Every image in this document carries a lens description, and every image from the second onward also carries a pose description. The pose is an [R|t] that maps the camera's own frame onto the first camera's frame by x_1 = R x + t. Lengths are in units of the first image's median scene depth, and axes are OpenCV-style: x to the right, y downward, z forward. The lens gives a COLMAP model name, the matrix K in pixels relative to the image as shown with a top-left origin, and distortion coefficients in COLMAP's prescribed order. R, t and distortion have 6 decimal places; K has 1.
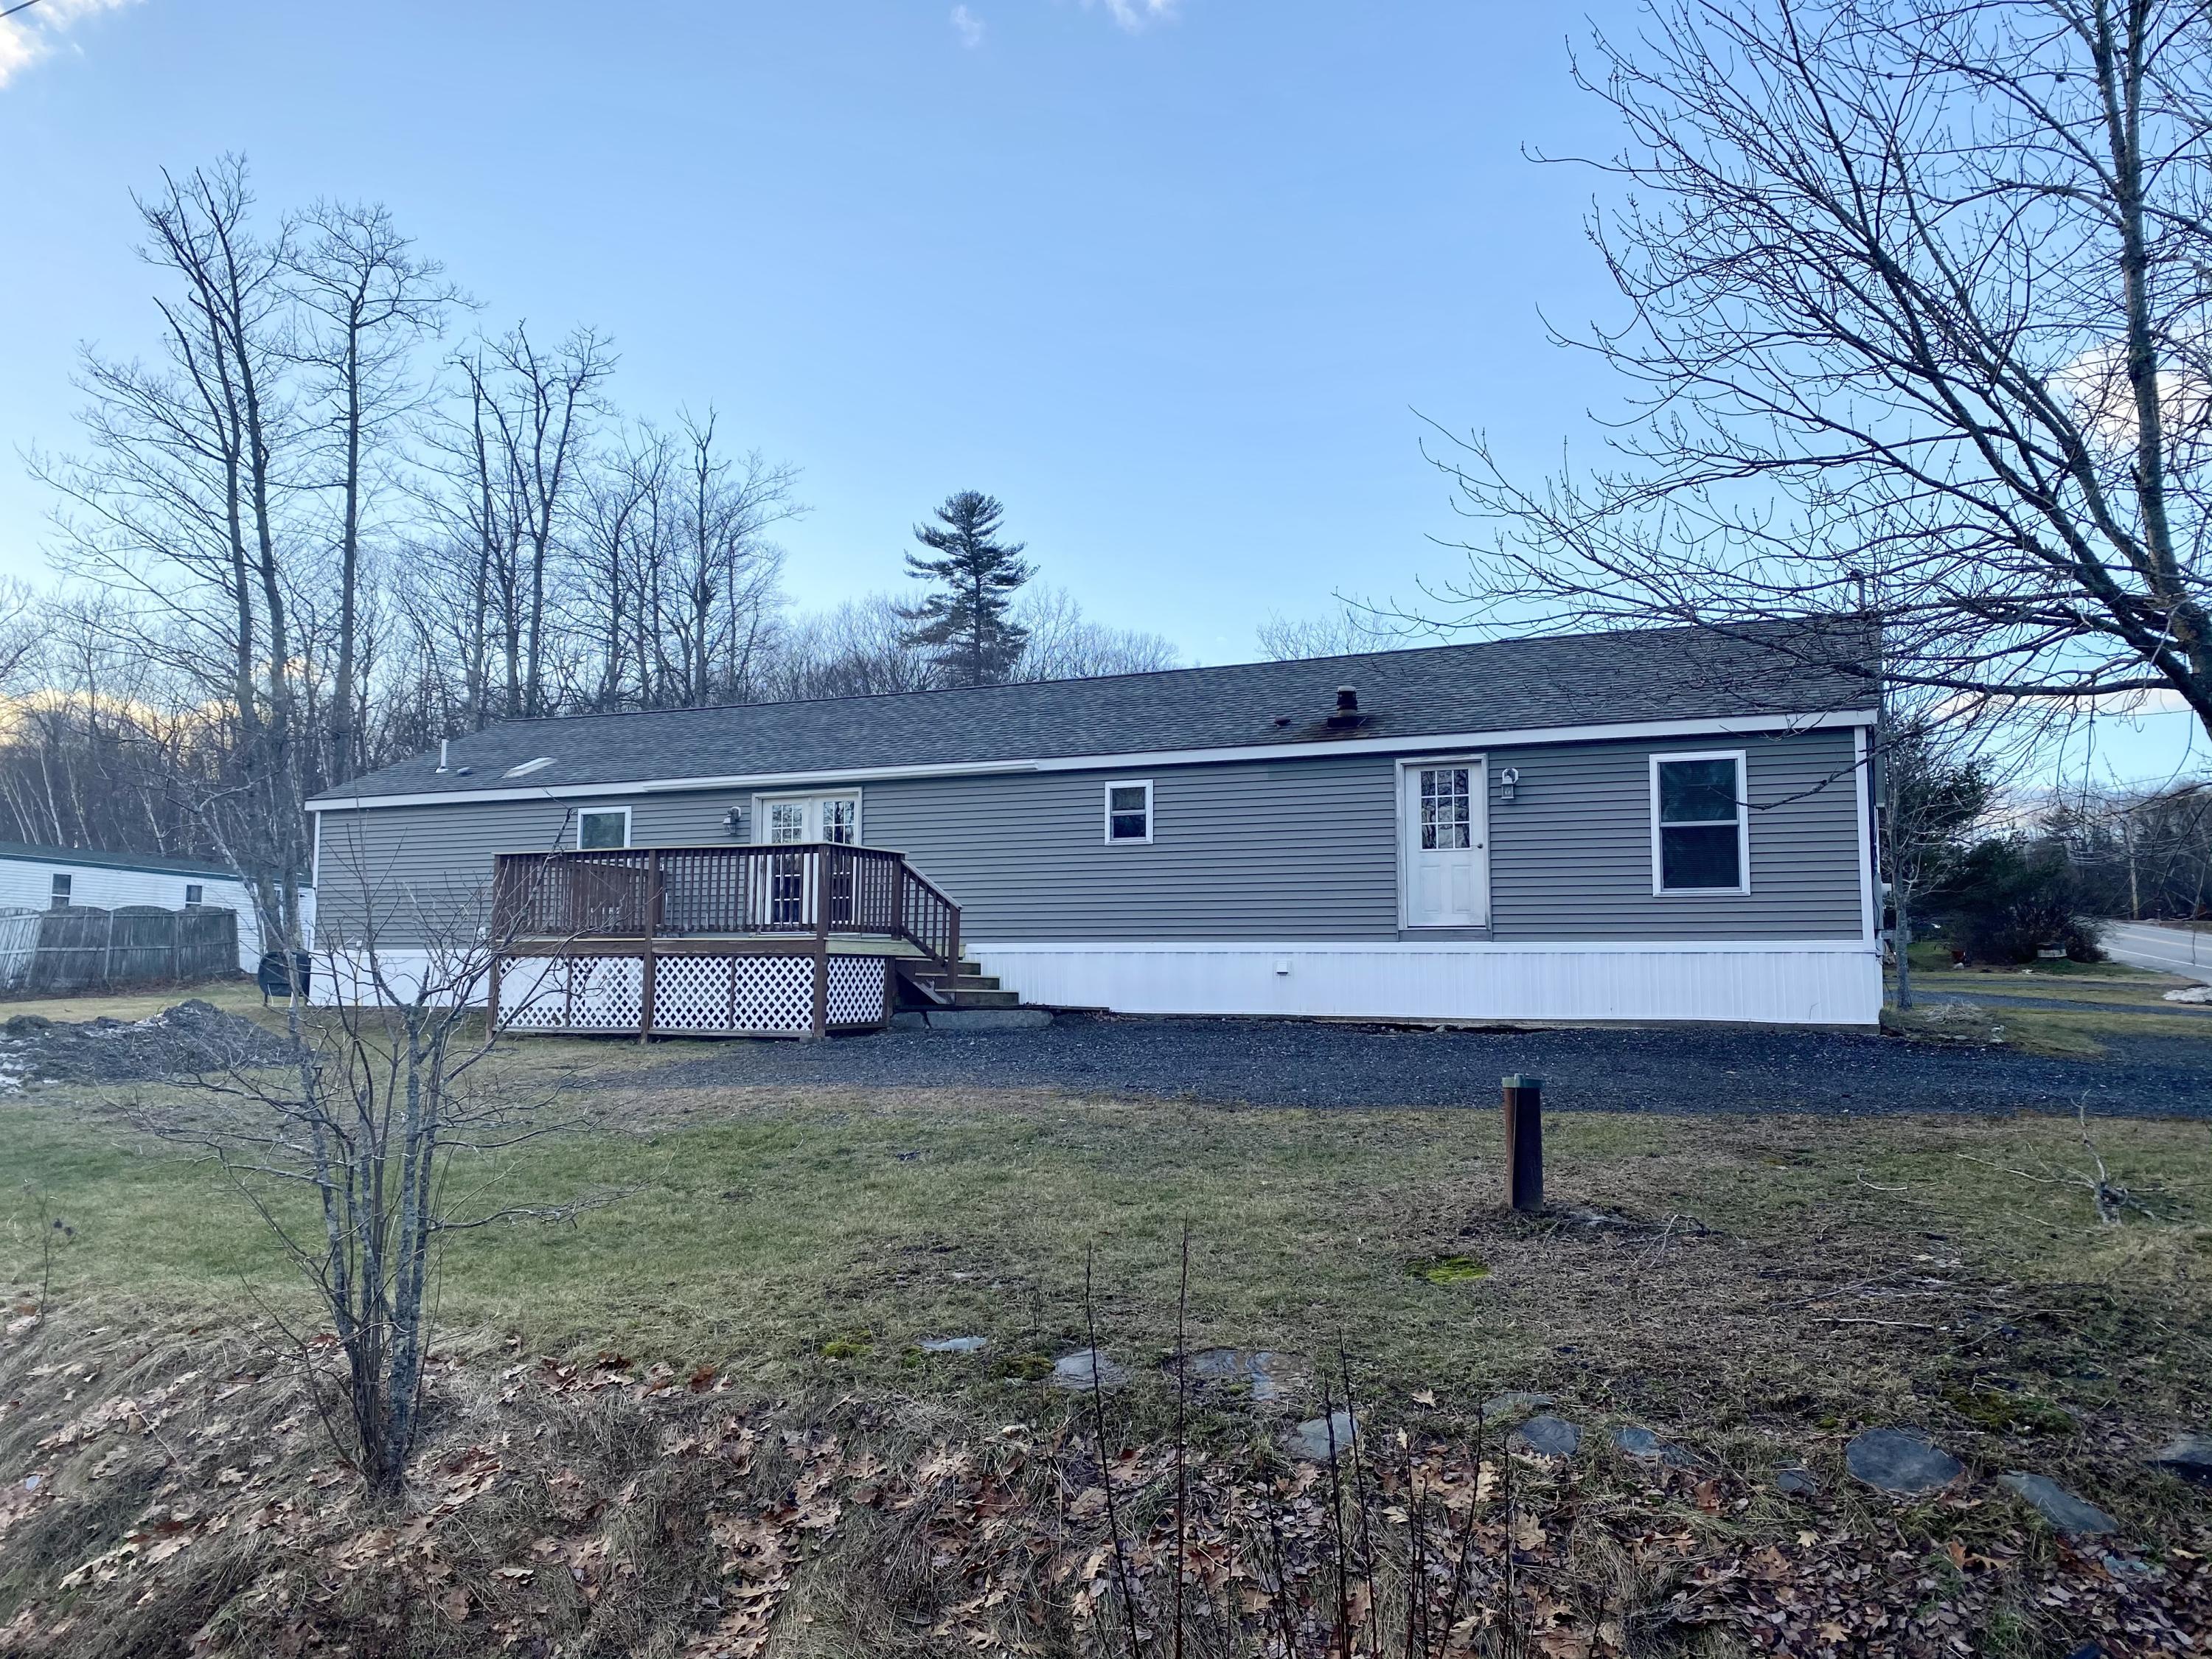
lens RADIAL K [[1742.6, 0, 1109.9], [0, 1742.6, 828.8], [0, 0, 1]] dist [0.102703, -0.135825]
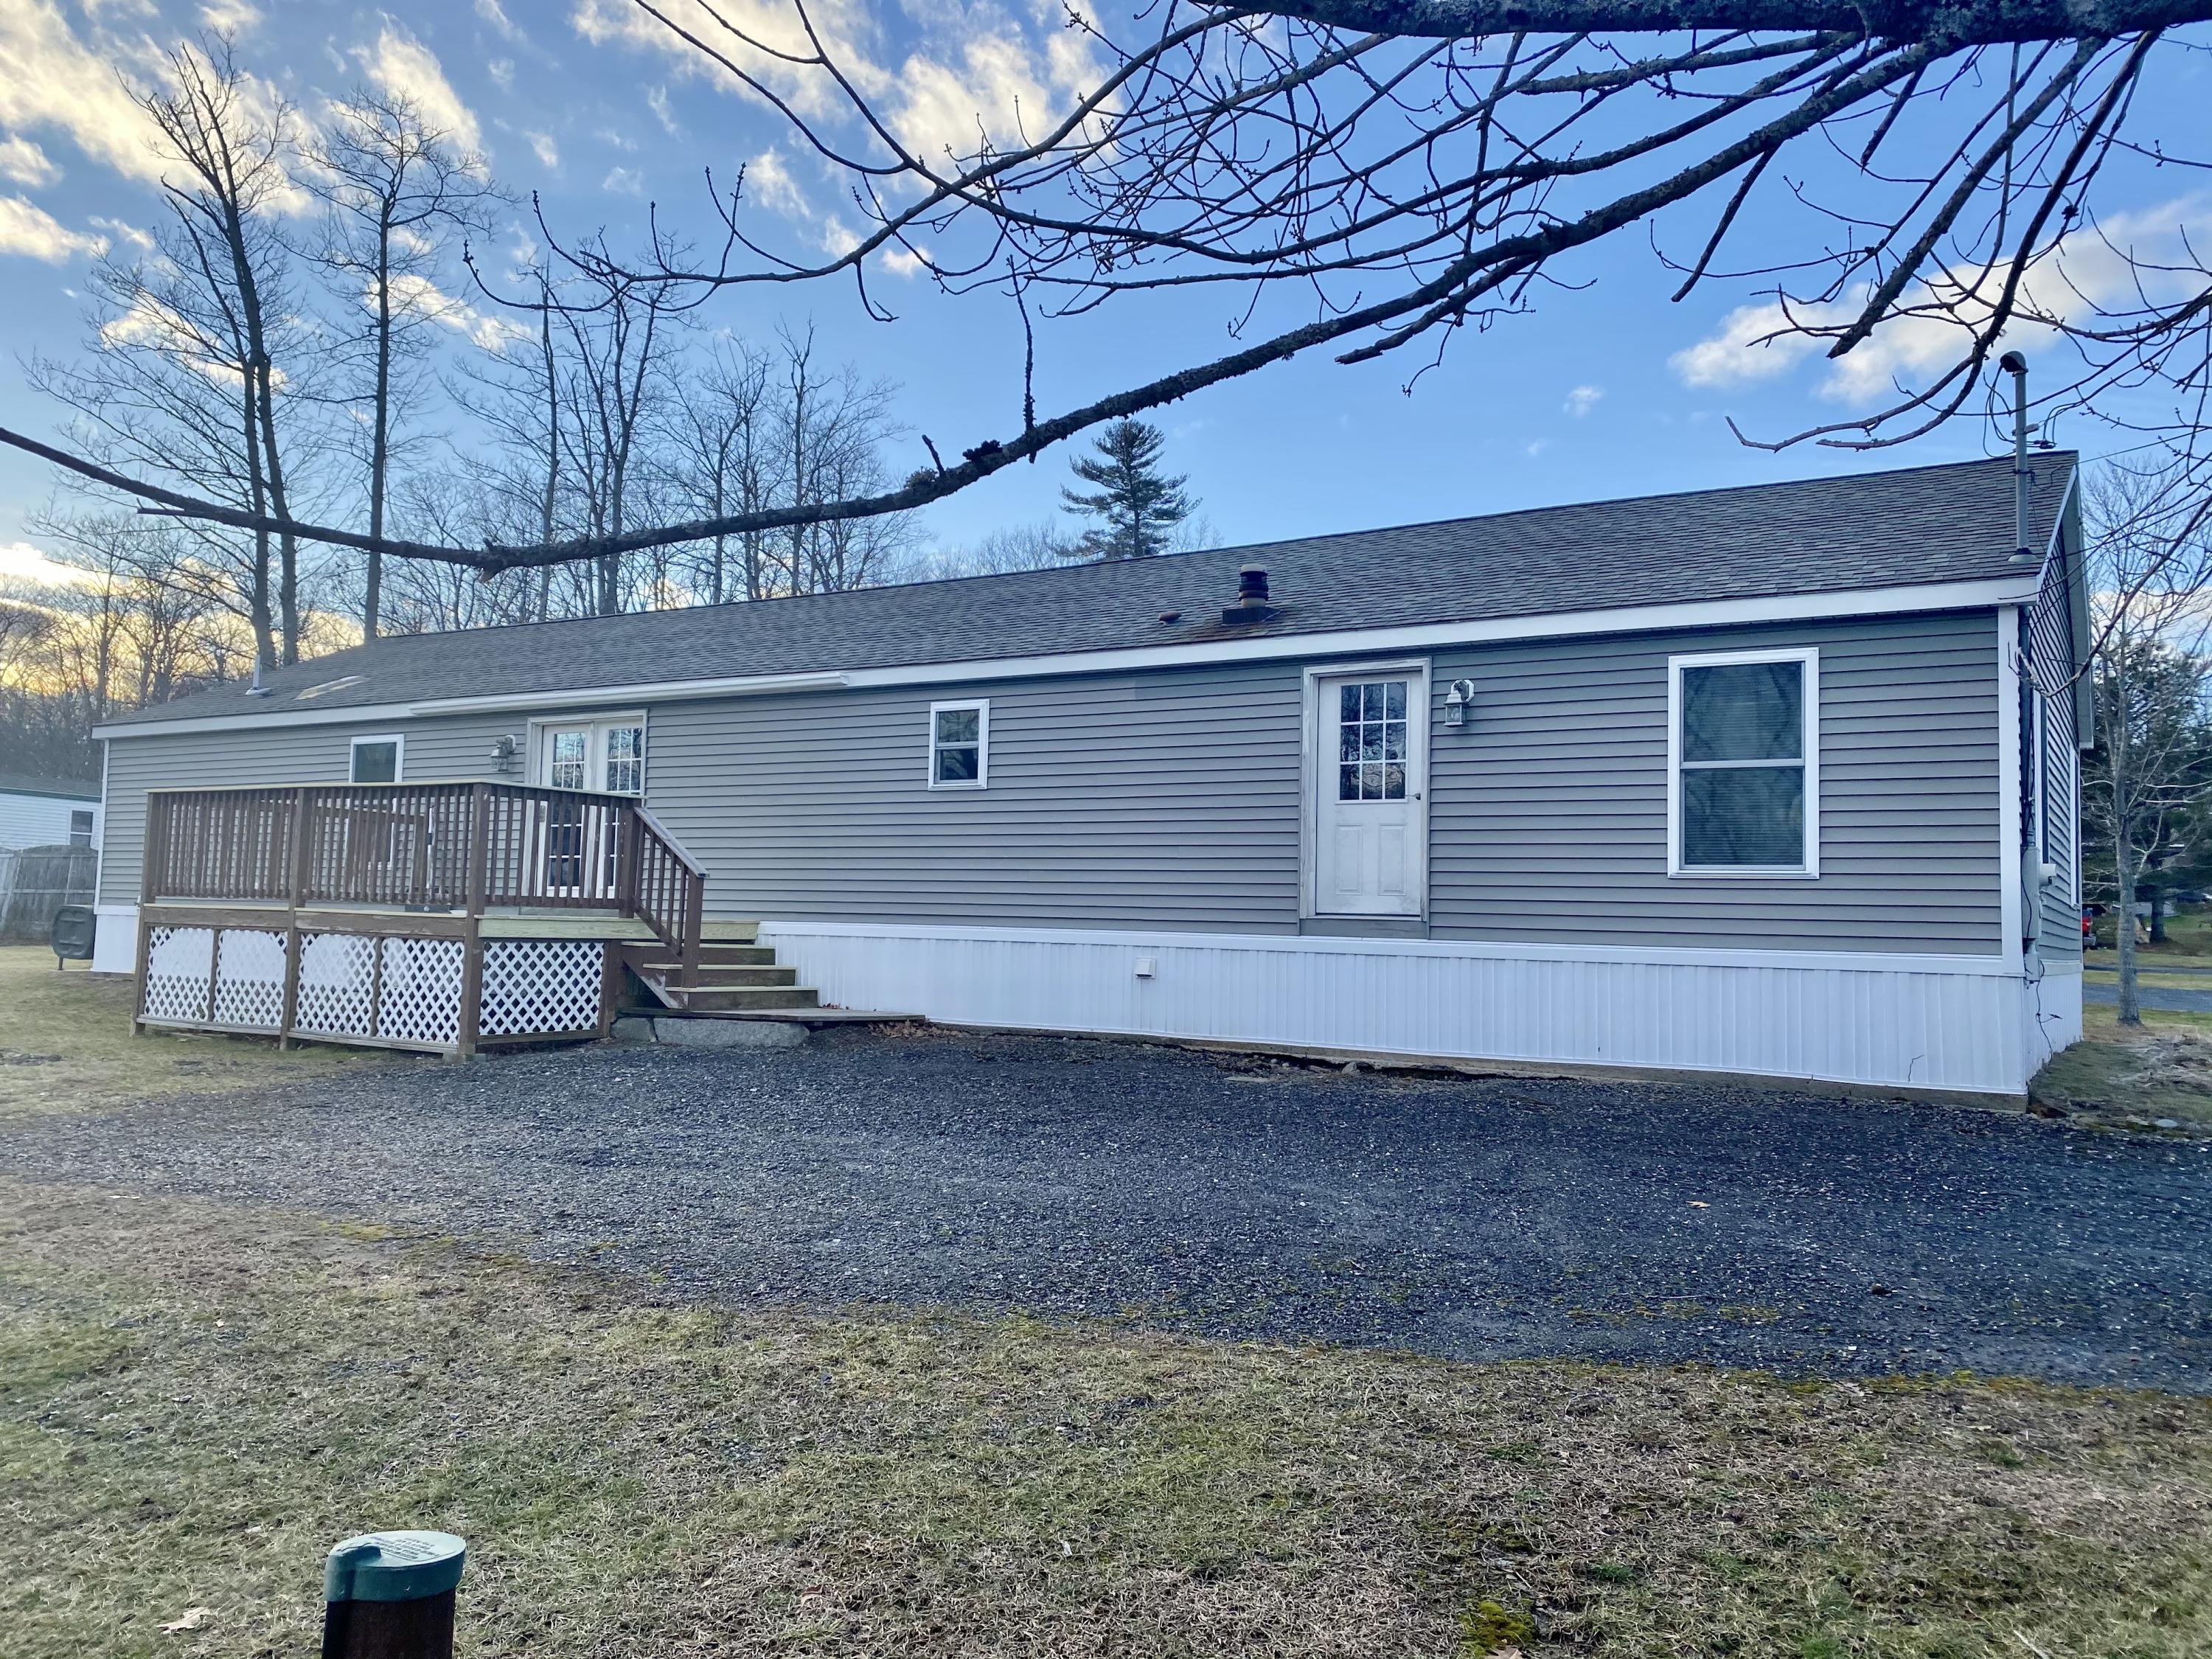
lens RADIAL K [[1742.6, 0, 1098.6], [0, 1742.6, 819.5], [0, 0, 1]] dist [0.102703, -0.135825]
pose [[0.991408, 0.013266, -0.130135, 0.166144], [-0.010261, 0.999666, 0.023736, 0.003854], [0.130406, -0.022196, 0.991212, 0.300153]]
